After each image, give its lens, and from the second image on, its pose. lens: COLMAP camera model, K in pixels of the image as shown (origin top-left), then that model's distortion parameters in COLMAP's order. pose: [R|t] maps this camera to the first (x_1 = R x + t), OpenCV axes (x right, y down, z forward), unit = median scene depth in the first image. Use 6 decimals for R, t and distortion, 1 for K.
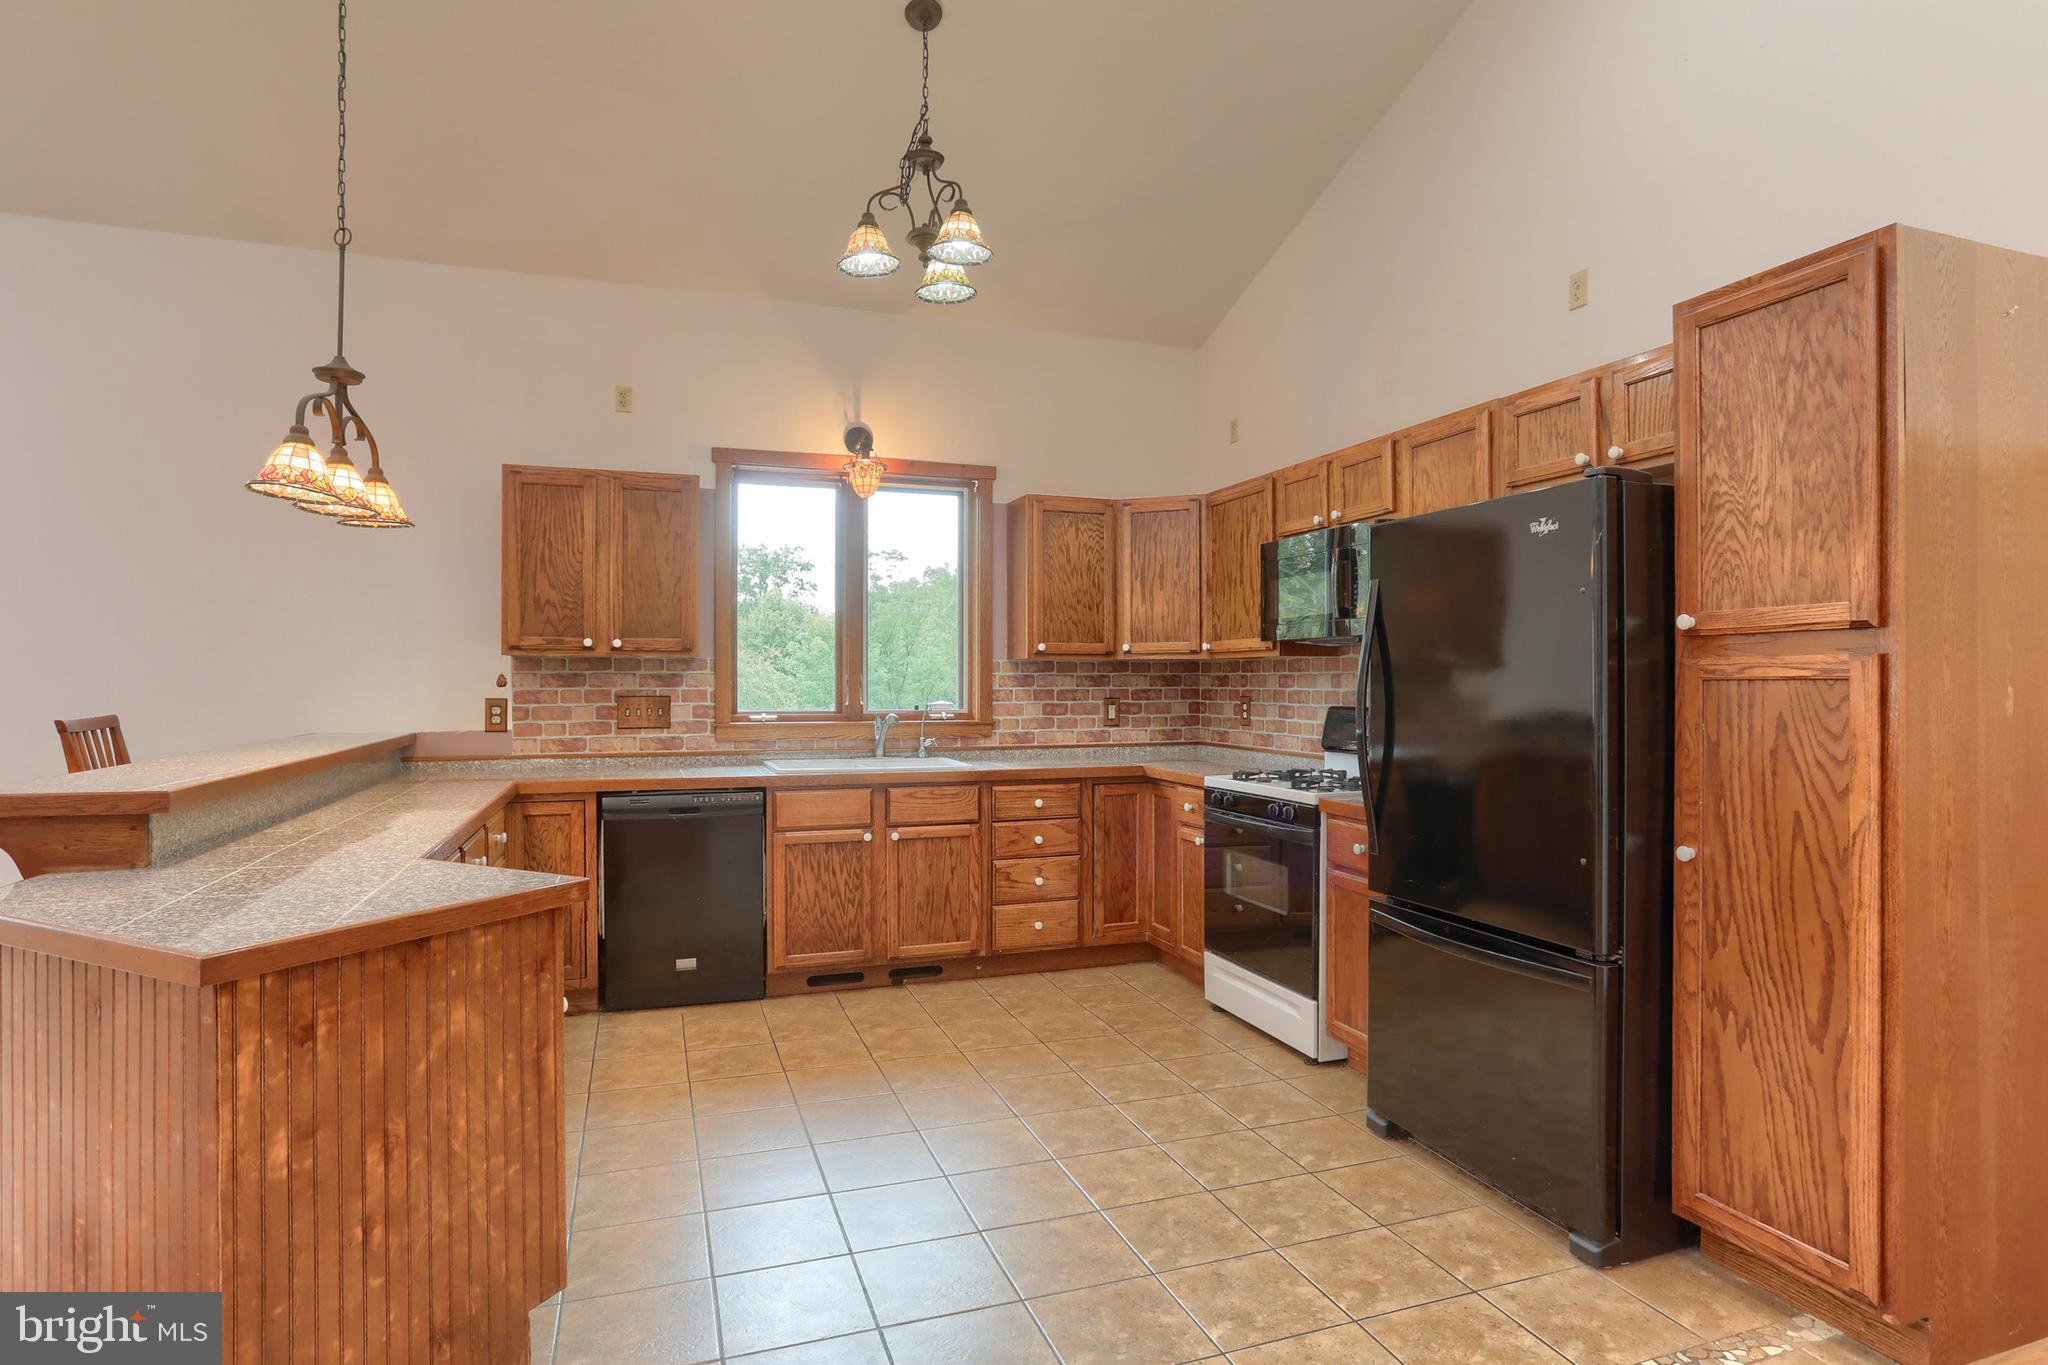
lens RADIAL K [[1076.1, 0, 1024.0], [0, 1076.1, 682.5], [0, 0, 1]] dist [-0.066322, 0.041021]
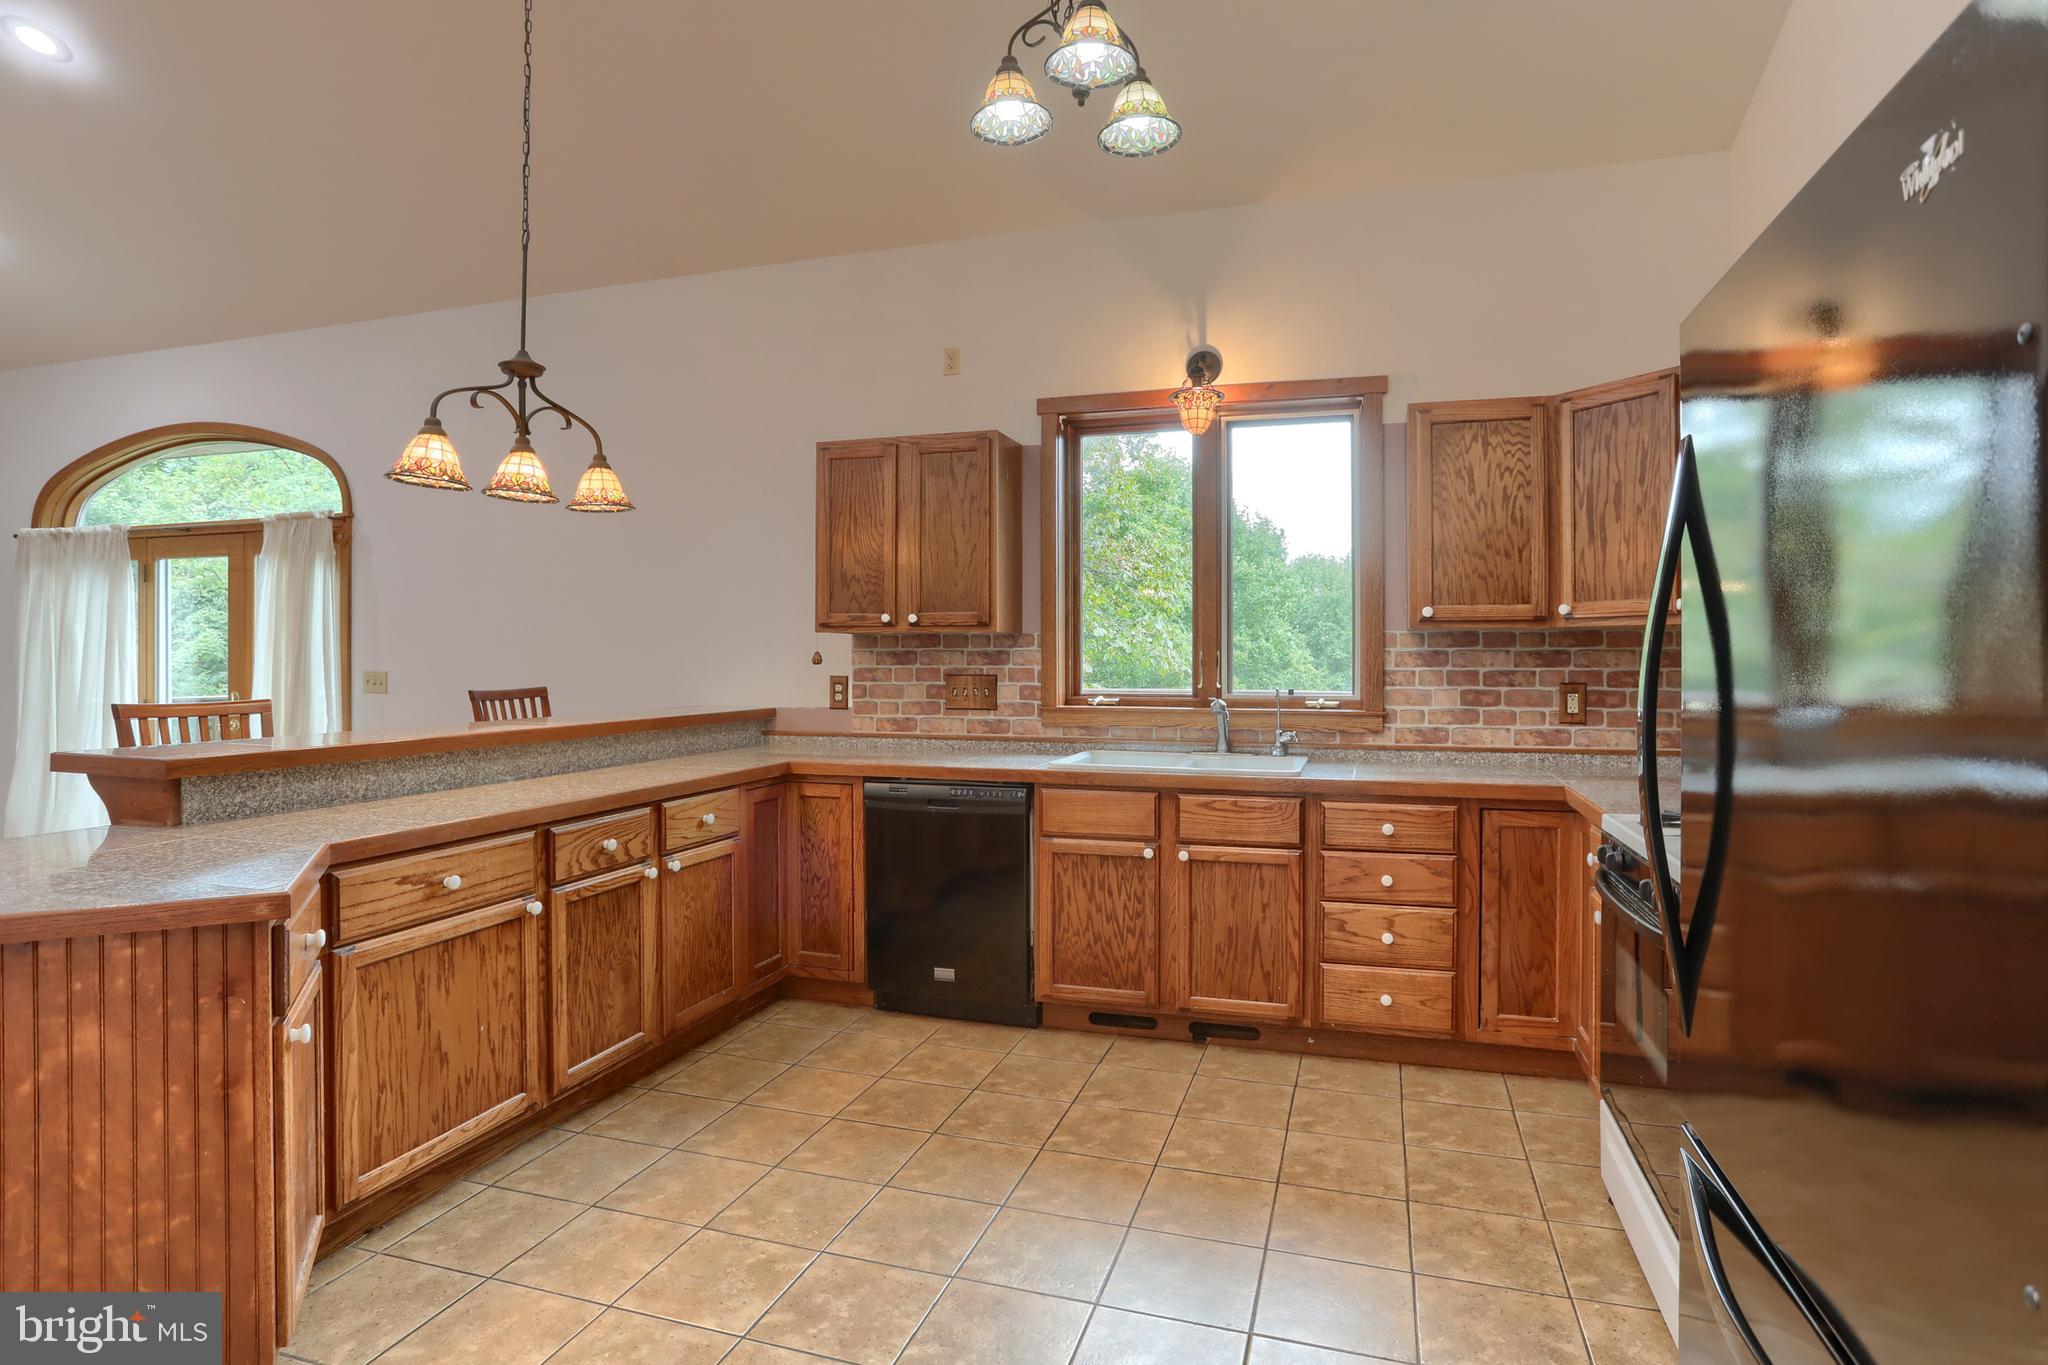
lens RADIAL K [[1040.7, 0, 1038.3], [0, 1040.7, 656.9], [0, 0, 1]] dist [-0.057937, 0.026794]
pose [[0.801592, -0.000812, -0.597871, 0.246366], [-0.001358, 0.999994, -0.003180, -0.000218], [0.597870, 0.003361, 0.801586, 0.320498]]
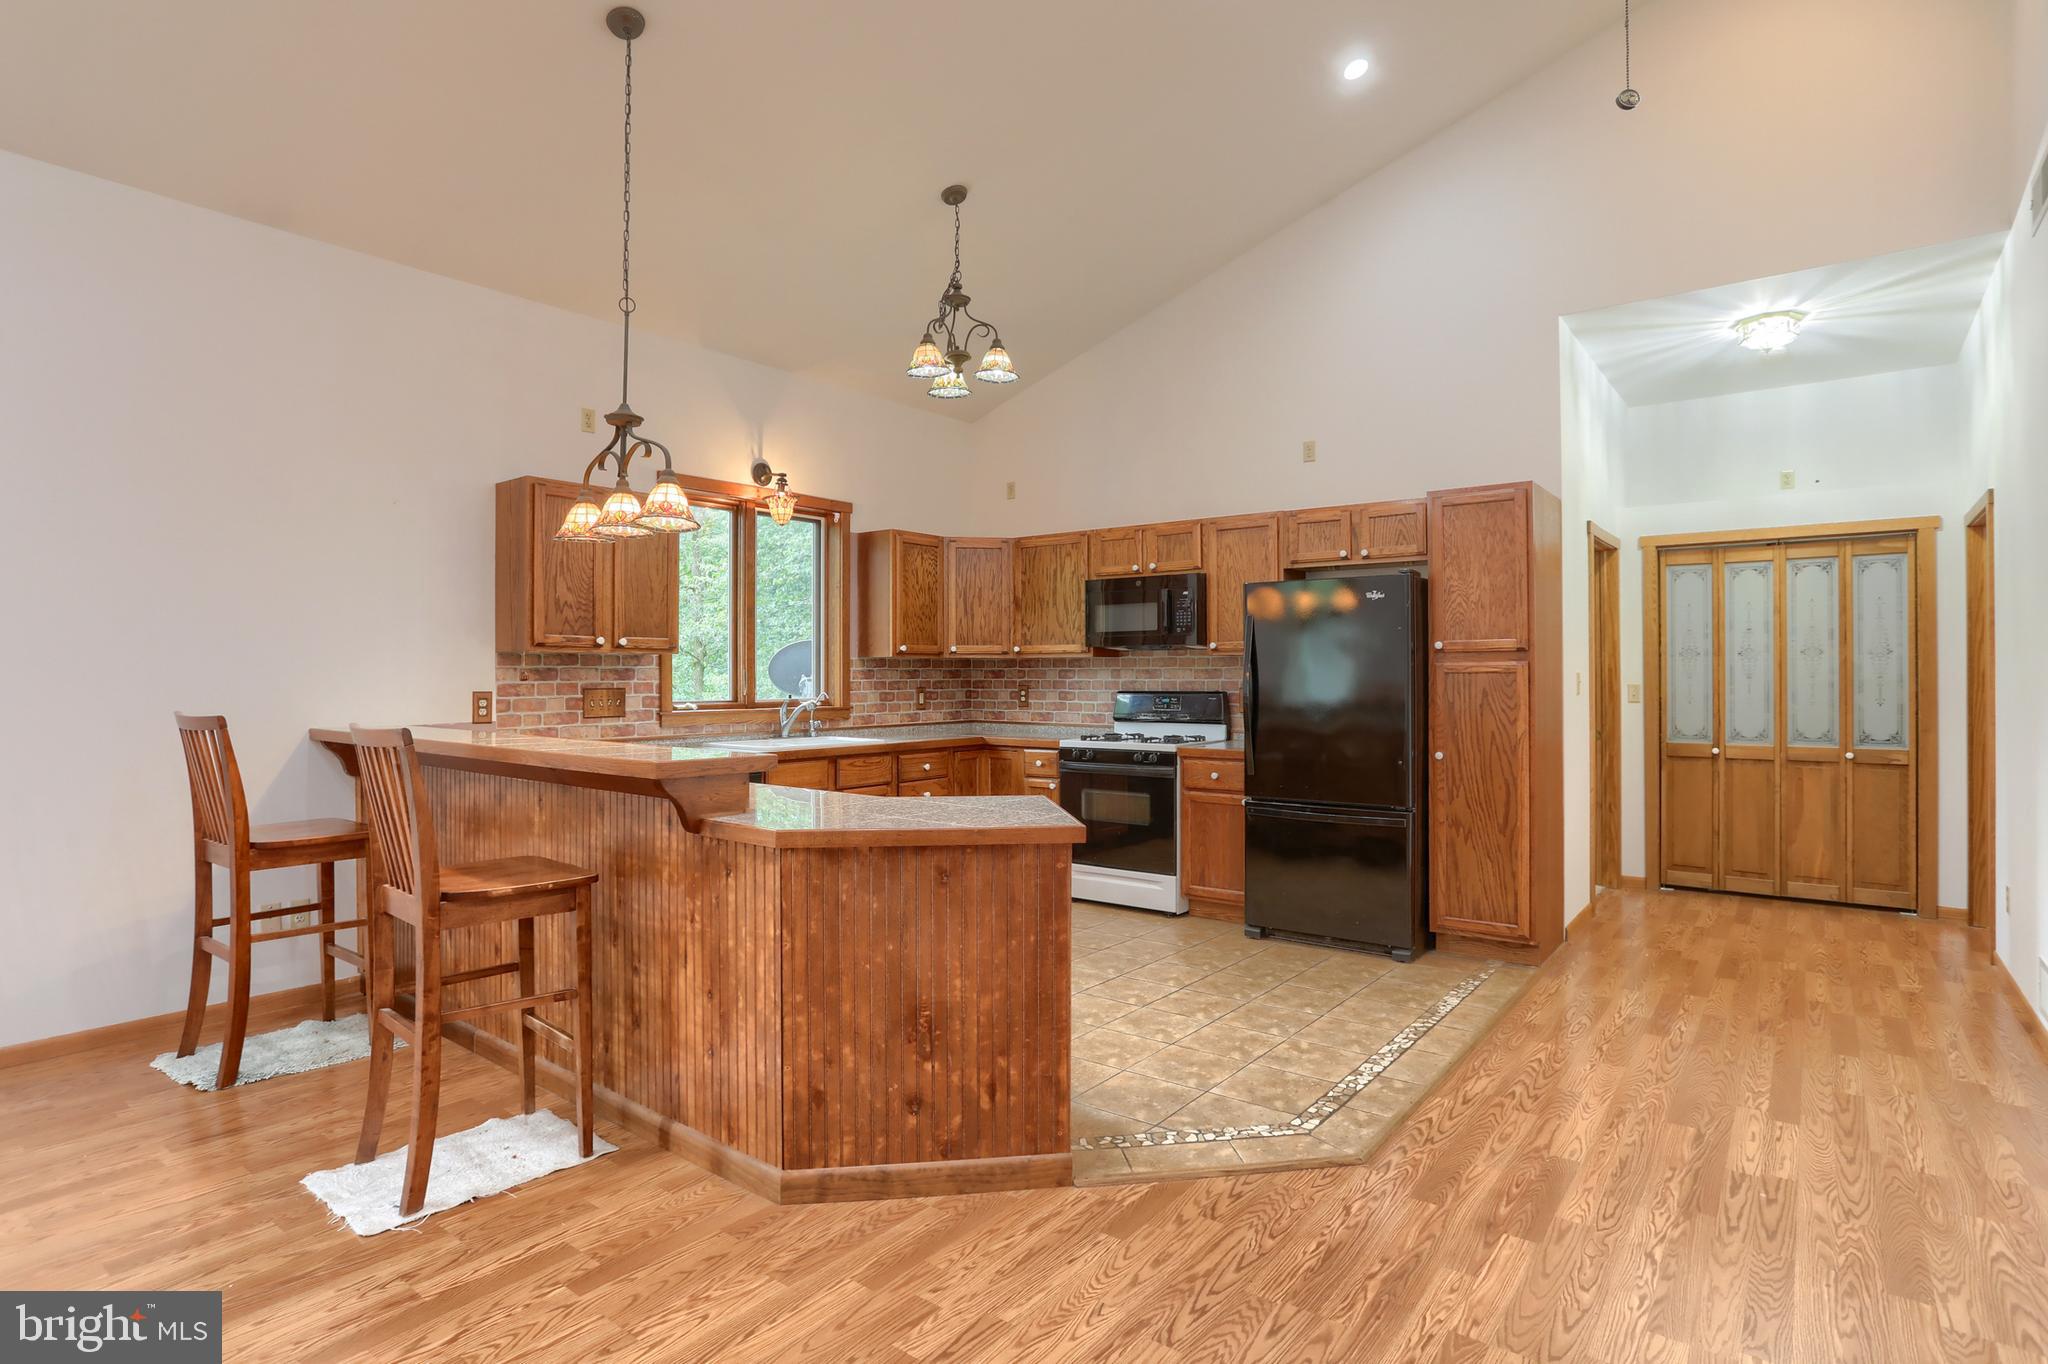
lens RADIAL K [[1041.9, 0, 1024.3], [0, 1041.9, 667.1], [0, 0, 1]] dist [-0.057876, 0.027165]
pose [[0.848967, 0.001862, 0.528443, -0.580186], [0.002569, 0.999967, -0.007650, -0.000230], [-0.528440, 0.007852, 0.848934, -0.154323]]
